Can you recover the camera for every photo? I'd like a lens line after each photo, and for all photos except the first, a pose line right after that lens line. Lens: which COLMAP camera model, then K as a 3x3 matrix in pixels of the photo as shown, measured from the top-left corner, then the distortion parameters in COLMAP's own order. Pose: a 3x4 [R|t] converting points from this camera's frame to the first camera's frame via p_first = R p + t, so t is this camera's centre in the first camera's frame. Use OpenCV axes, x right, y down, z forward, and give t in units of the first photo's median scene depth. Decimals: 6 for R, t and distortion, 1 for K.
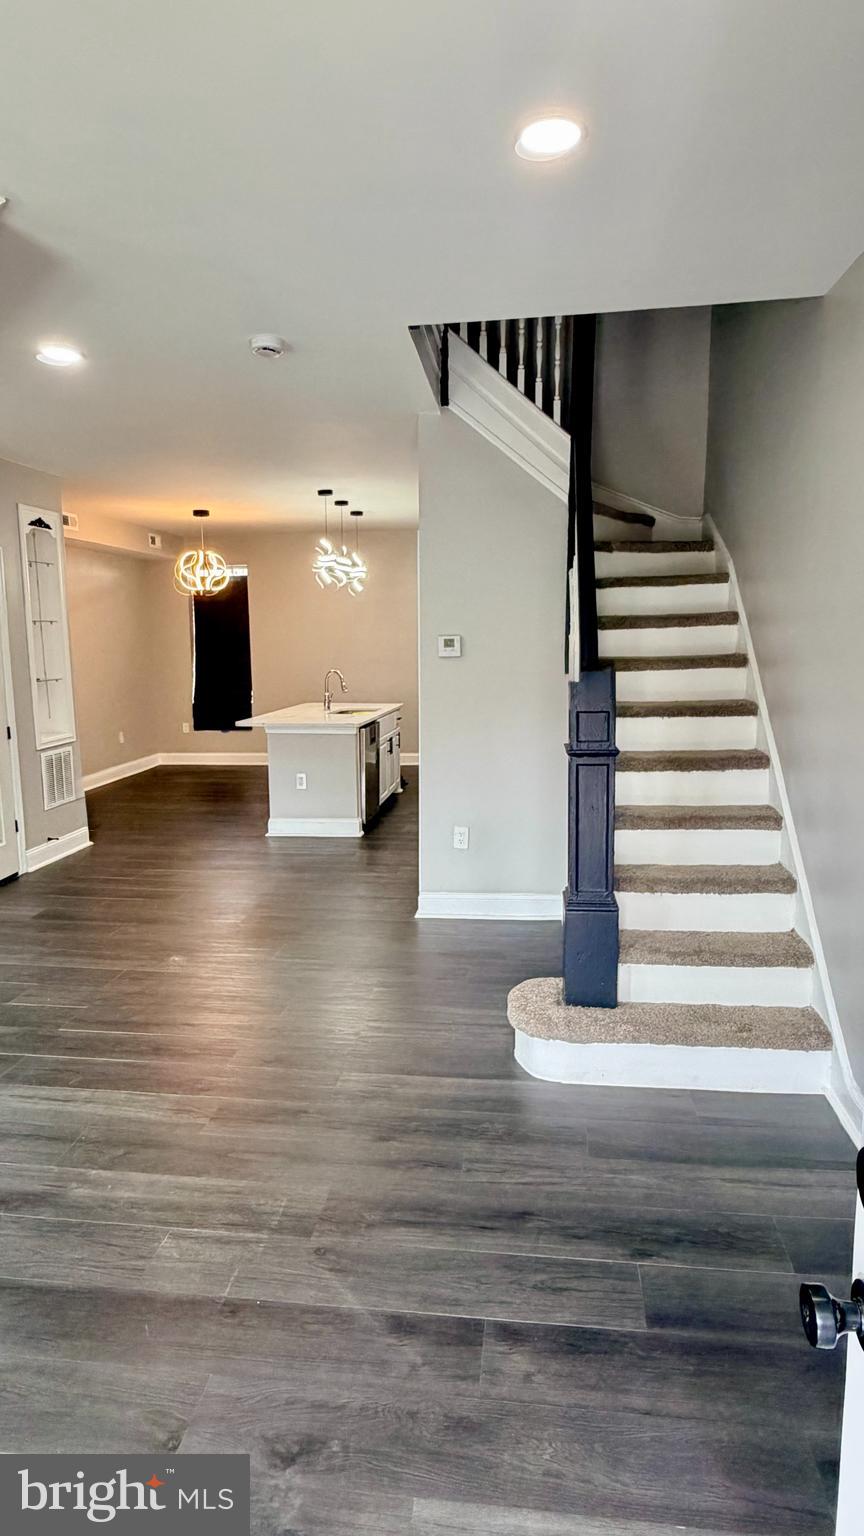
lens RADIAL K [[885.9, 0, 430.7], [0, 885.9, 765.7], [0, 0, 1]] dist [0.000011, -0.000333]
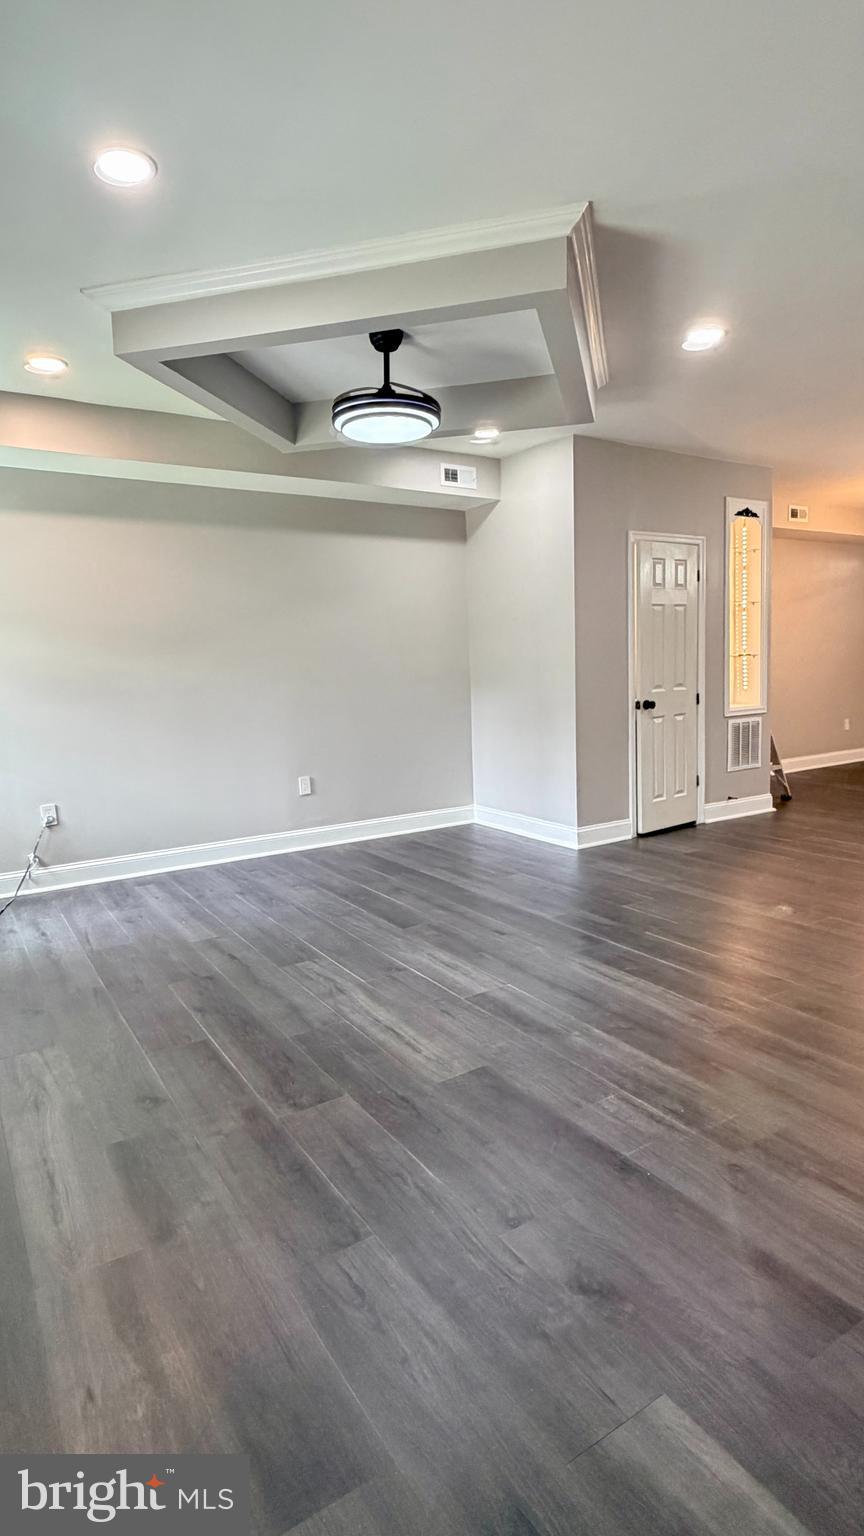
lens RADIAL K [[810.2, 0, 432.0], [0, 810.2, 768.0], [0, 0, 1]] dist [-0.000593, 0.000634]
pose [[0.634715, 0.081070, -0.768482, 0.151745], [-0.084040, 0.995825, 0.035642, 0.055439], [0.768163, 0.041960, 0.638878, 0.082816]]
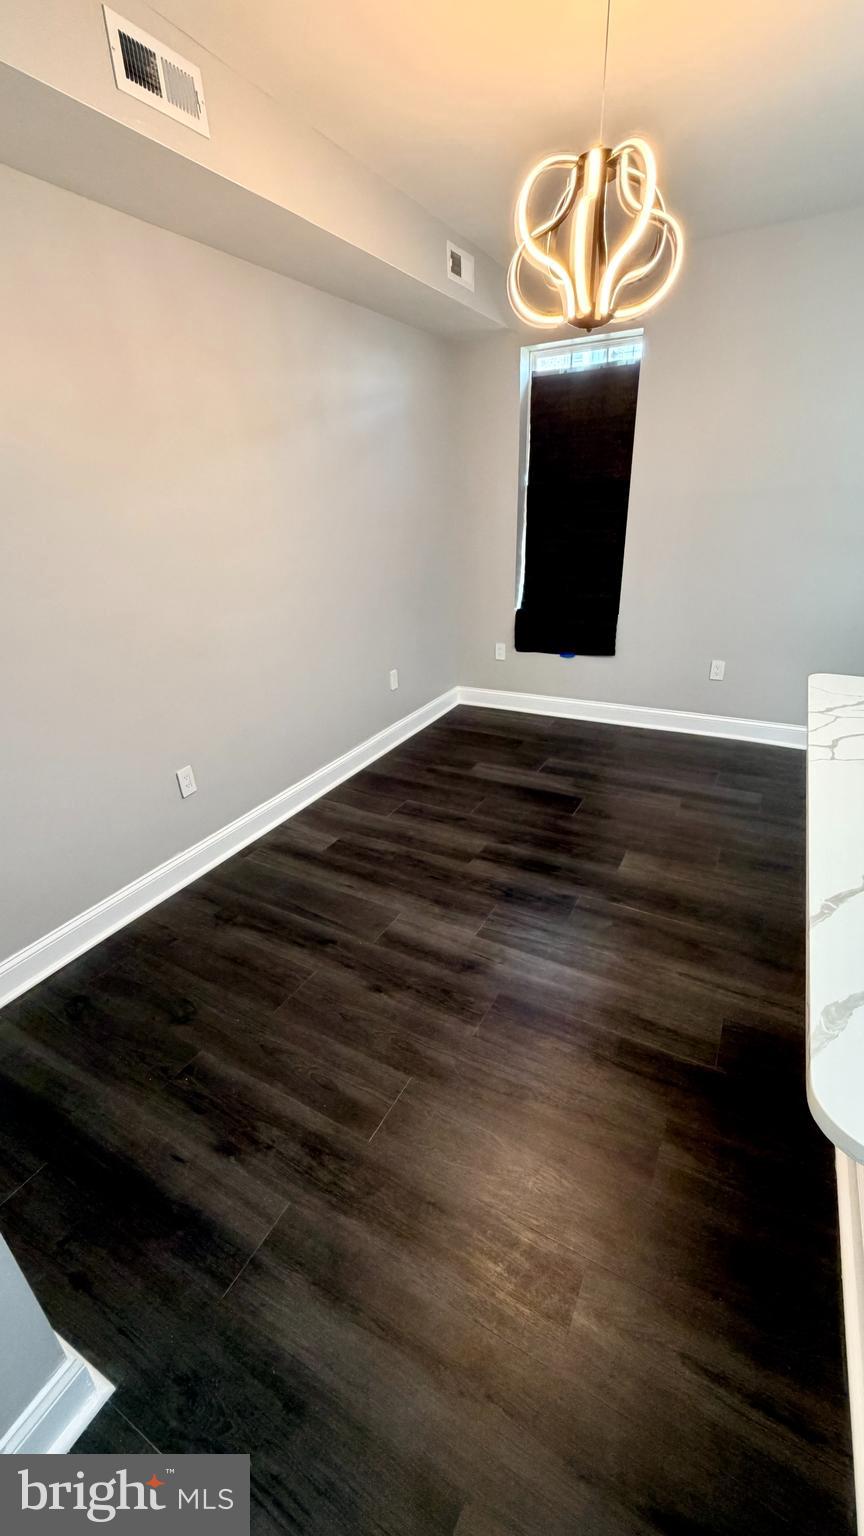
lens RADIAL K [[615.4, 0, 432.0], [0, 615.4, 768.0], [0, 0, 1]] dist [-0.000385, -0.000056]
pose [[0.930432, 0.130429, -0.342469, -0.387424], [-0.030996, 0.959180, 0.281092, -0.199765], [0.365152, -0.250922, 0.896495, 1.370005]]
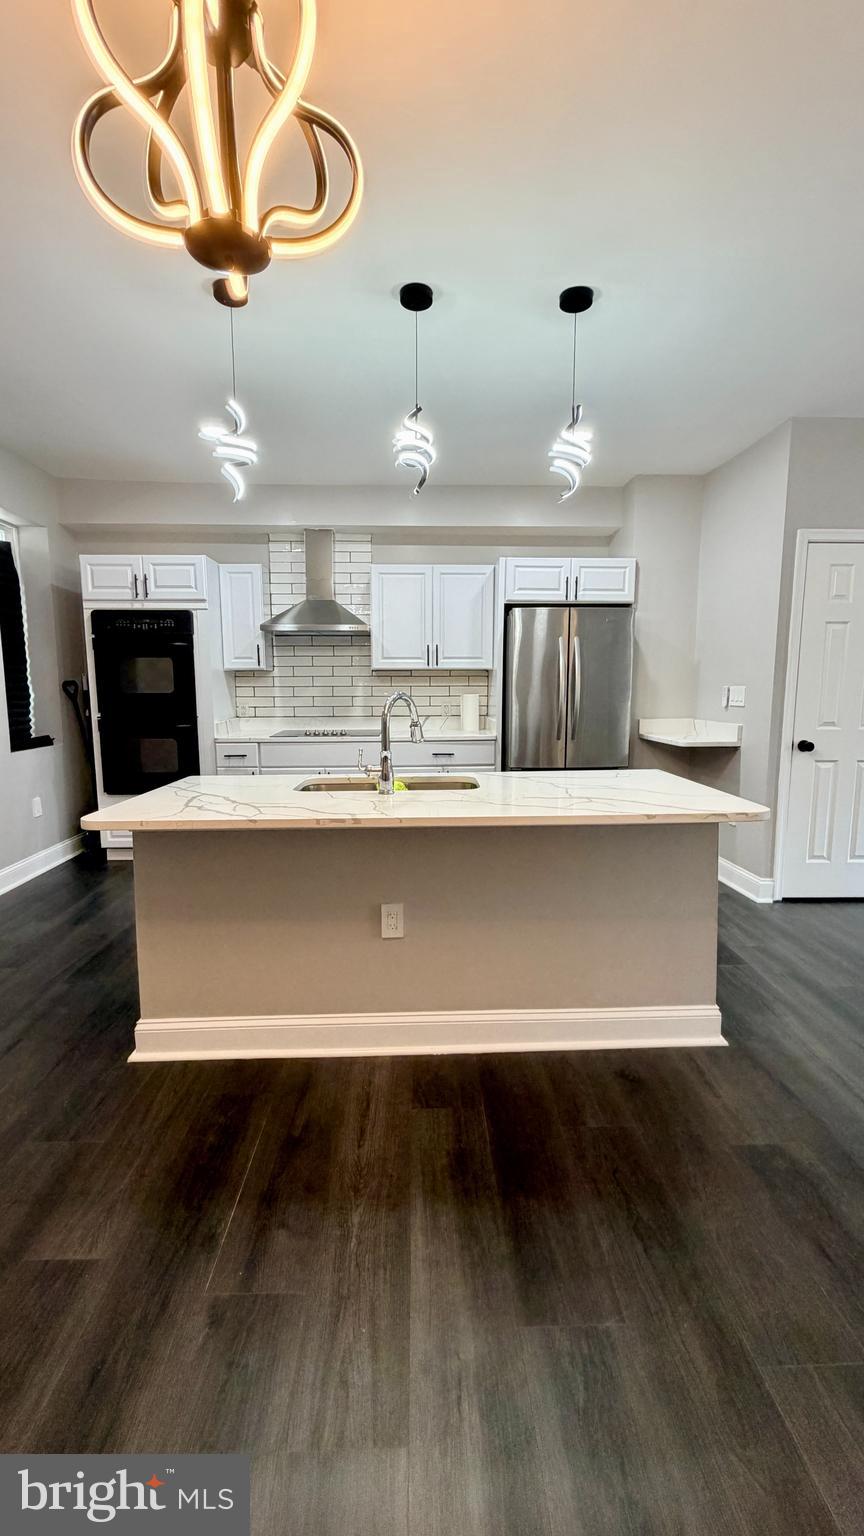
lens RADIAL K [[642.0, 0, 432.0], [0, 642.0, 768.0], [0, 0, 1]] dist [-0.000607, 0.000027]
pose [[-0.148115, -0.117958, 0.981910, -0.726436], [0.149914, 0.978710, 0.140187, -0.198141], [-0.977542, 0.167966, -0.127278, 1.801473]]
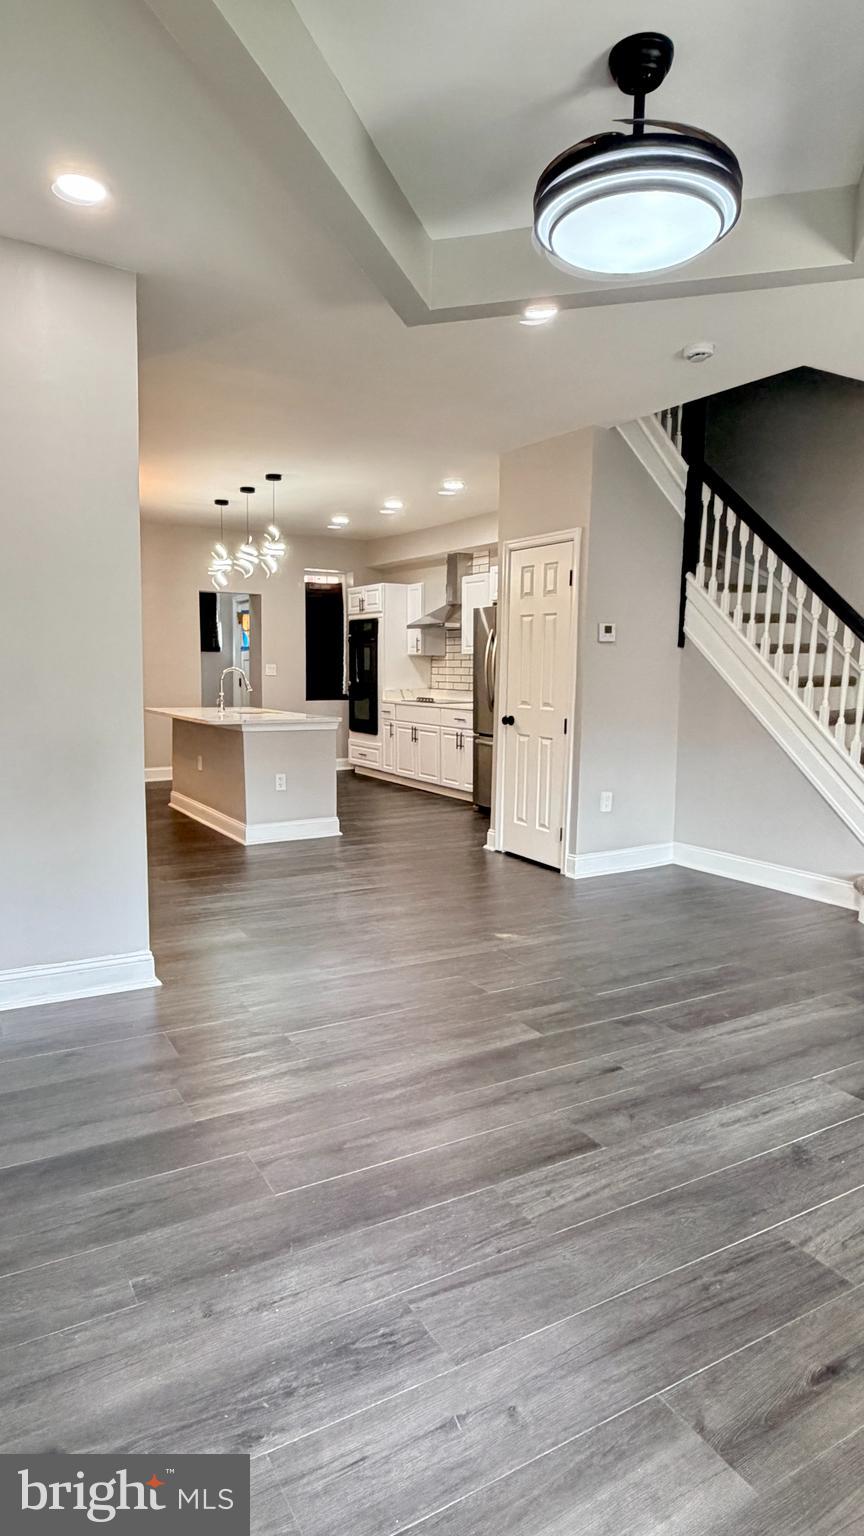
lens RADIAL K [[886.7, 0, 432.0], [0, 886.7, 768.0], [0, 0, 1]] dist [0.002017, -0.000659]
pose [[0.795165, -0.052276, 0.604135, -0.889889], [0.071119, 0.997441, -0.007298, 0.032609], [-0.602208, 0.048769, 0.796849, 0.245298]]
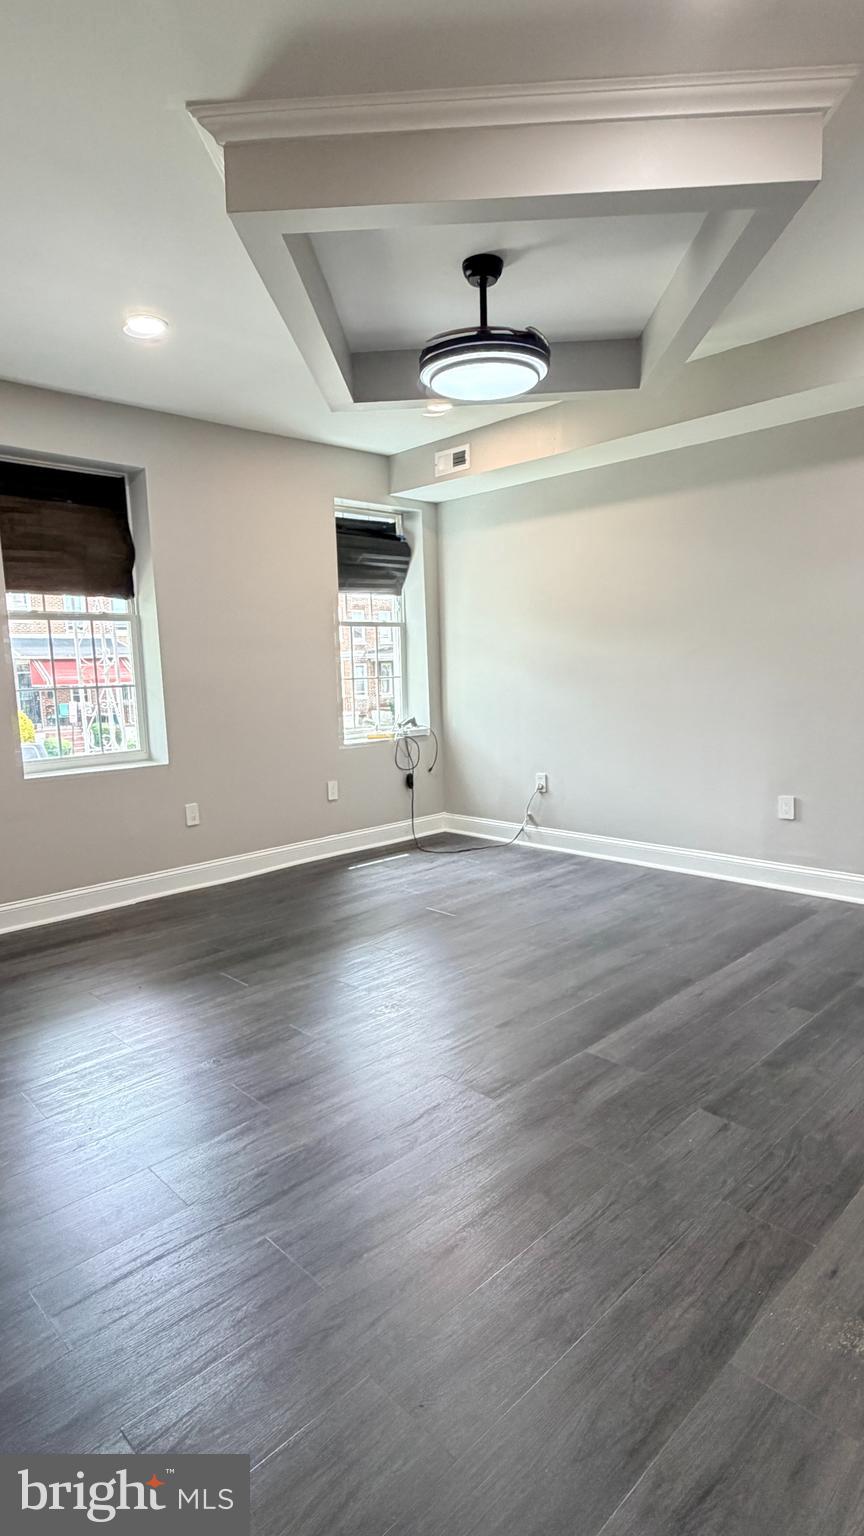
lens RADIAL K [[810.2, 0, 432.0], [0, 810.2, 768.0], [0, 0, 1]] dist [-0.000593, 0.000634]
pose [[-0.622722, 0.121265, -0.772989, 0.064343], [-0.082072, 0.972344, 0.218657, -0.076065], [0.778127, 0.199603, -0.595548, 0.962731]]
